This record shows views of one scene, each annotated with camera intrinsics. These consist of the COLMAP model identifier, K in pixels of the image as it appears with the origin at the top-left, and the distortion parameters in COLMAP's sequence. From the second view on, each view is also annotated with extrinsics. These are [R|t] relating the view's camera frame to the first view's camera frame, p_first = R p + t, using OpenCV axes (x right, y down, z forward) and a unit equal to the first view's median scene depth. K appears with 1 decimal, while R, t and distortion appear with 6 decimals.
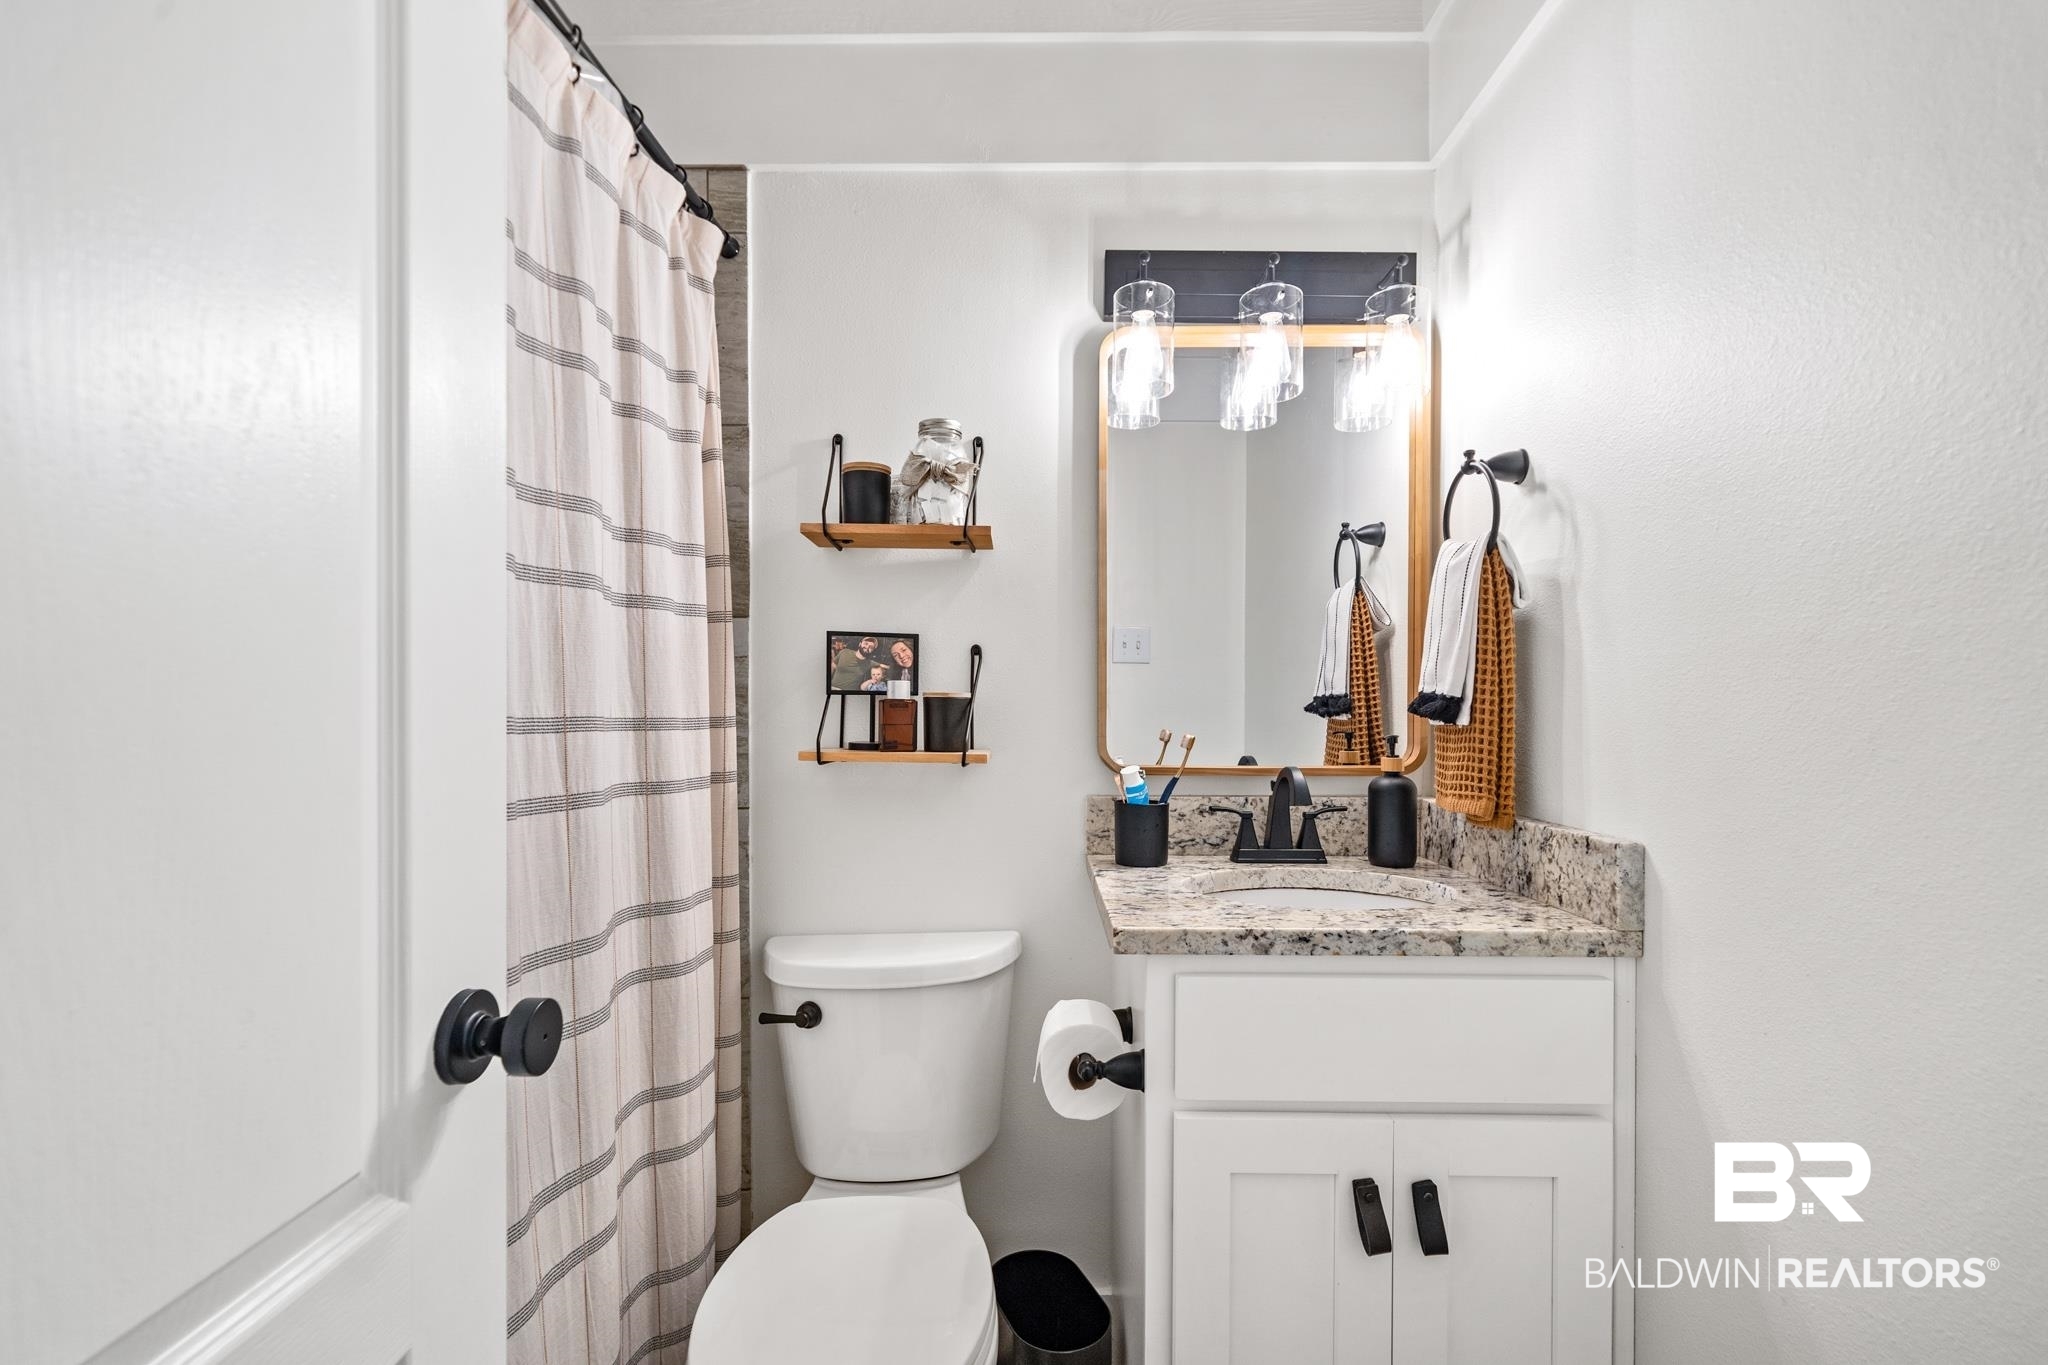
lens RADIAL K [[892.7, 0, 1019.5], [0, 892.7, 716.6], [0, 0, 1]] dist [0.001119, 0.000058]
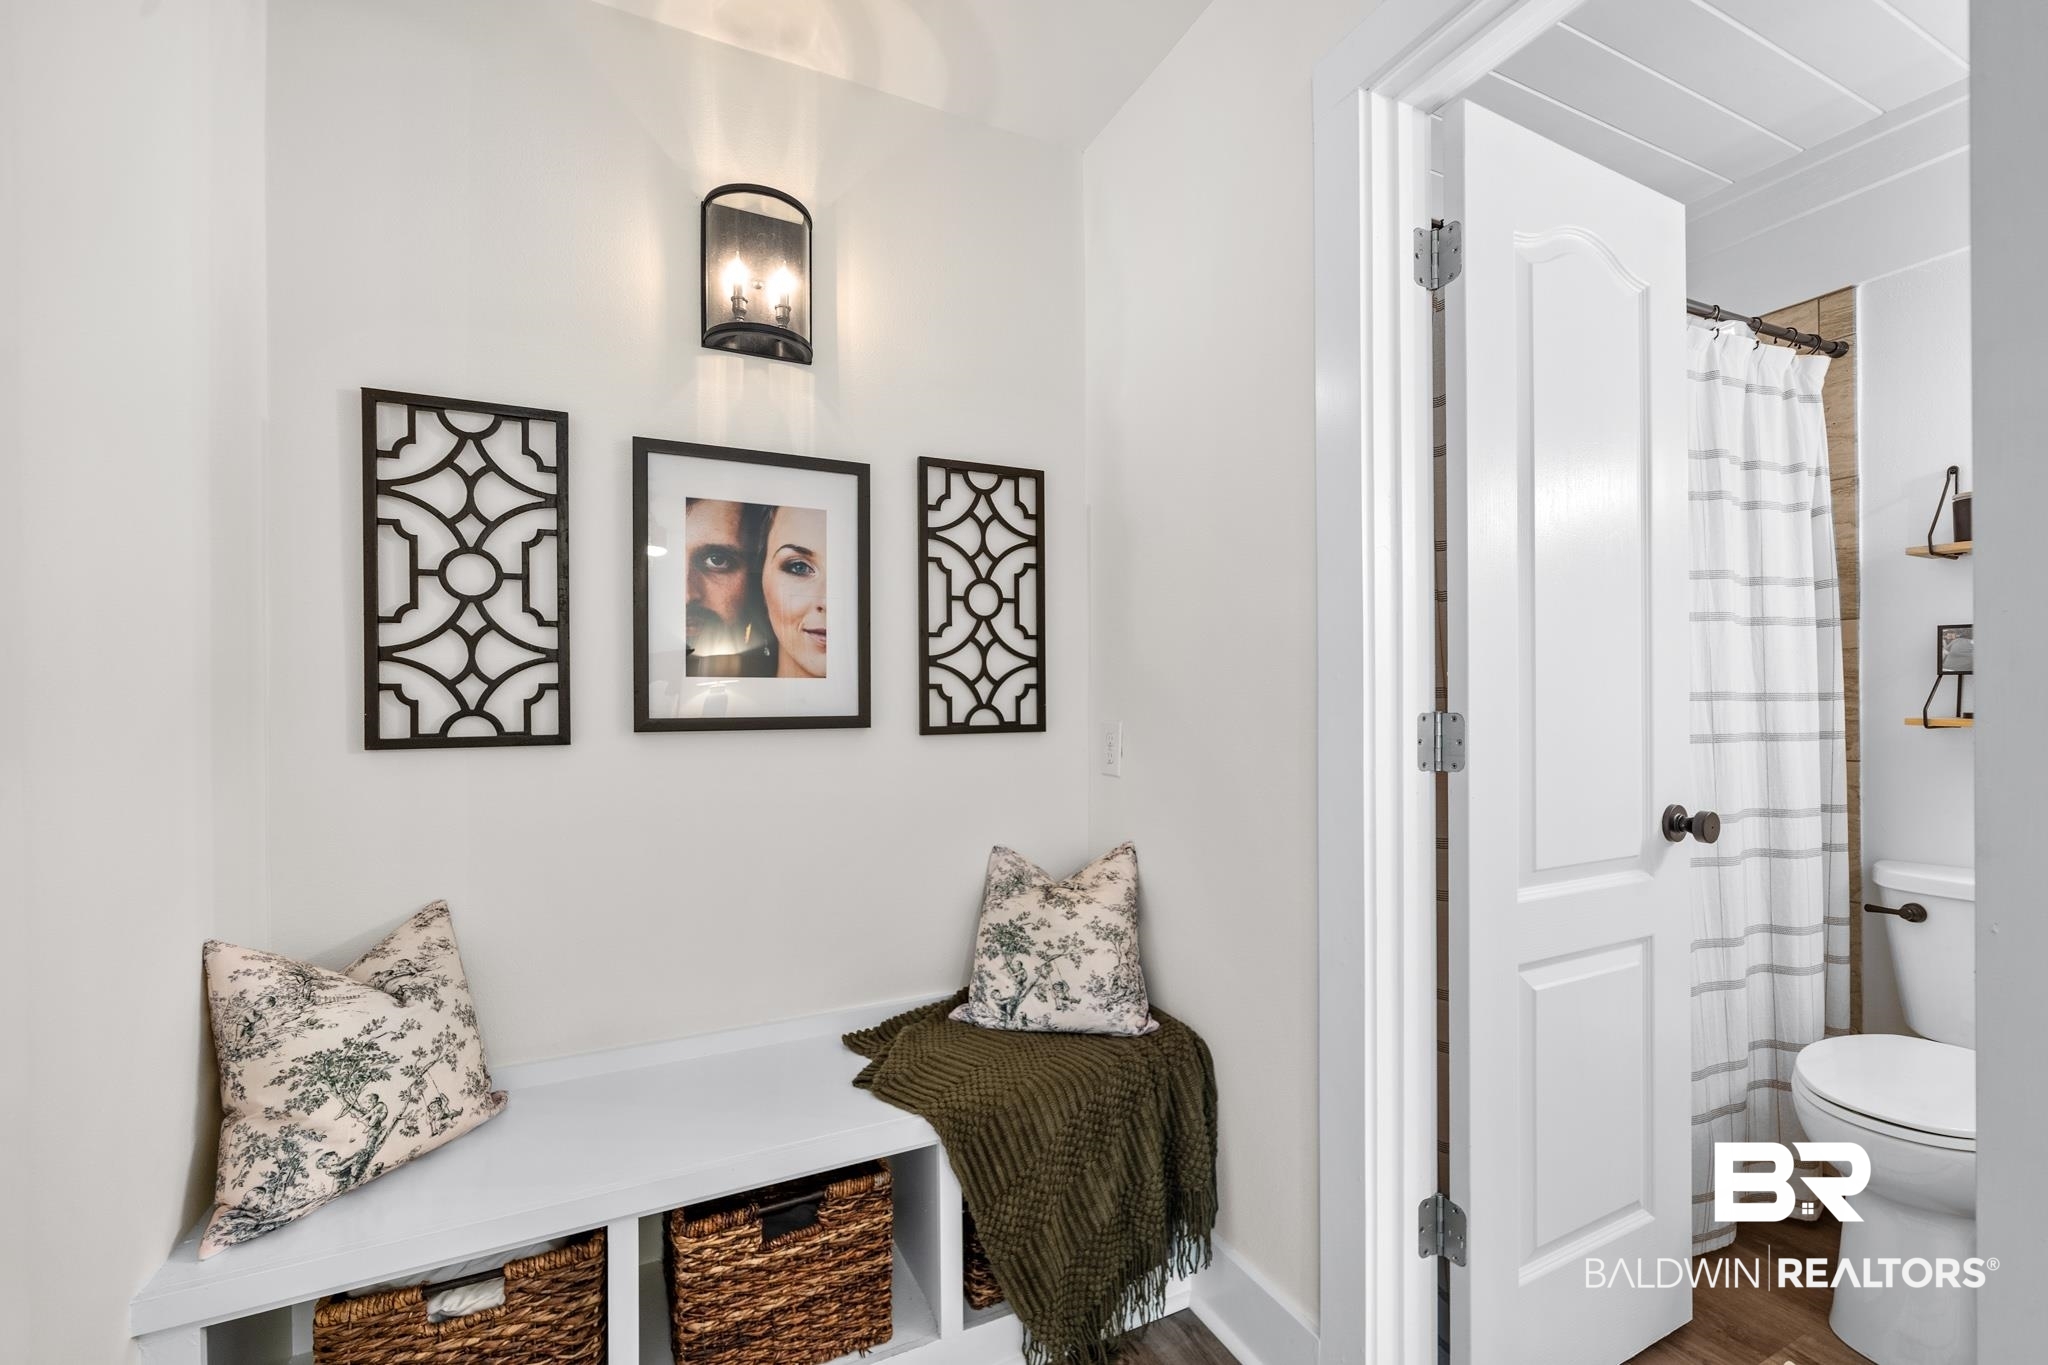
lens RADIAL K [[843.3, 0, 1019.3], [0, 843.3, 699.3], [0, 0, 1]] dist [-0.001548, -0.000571]
pose [[0.437249, -0.003445, -0.899334, 0.331813], [-0.000864, 0.999991, -0.004251, 0.018496], [0.899340, 0.002636, 0.437242, -0.808133]]
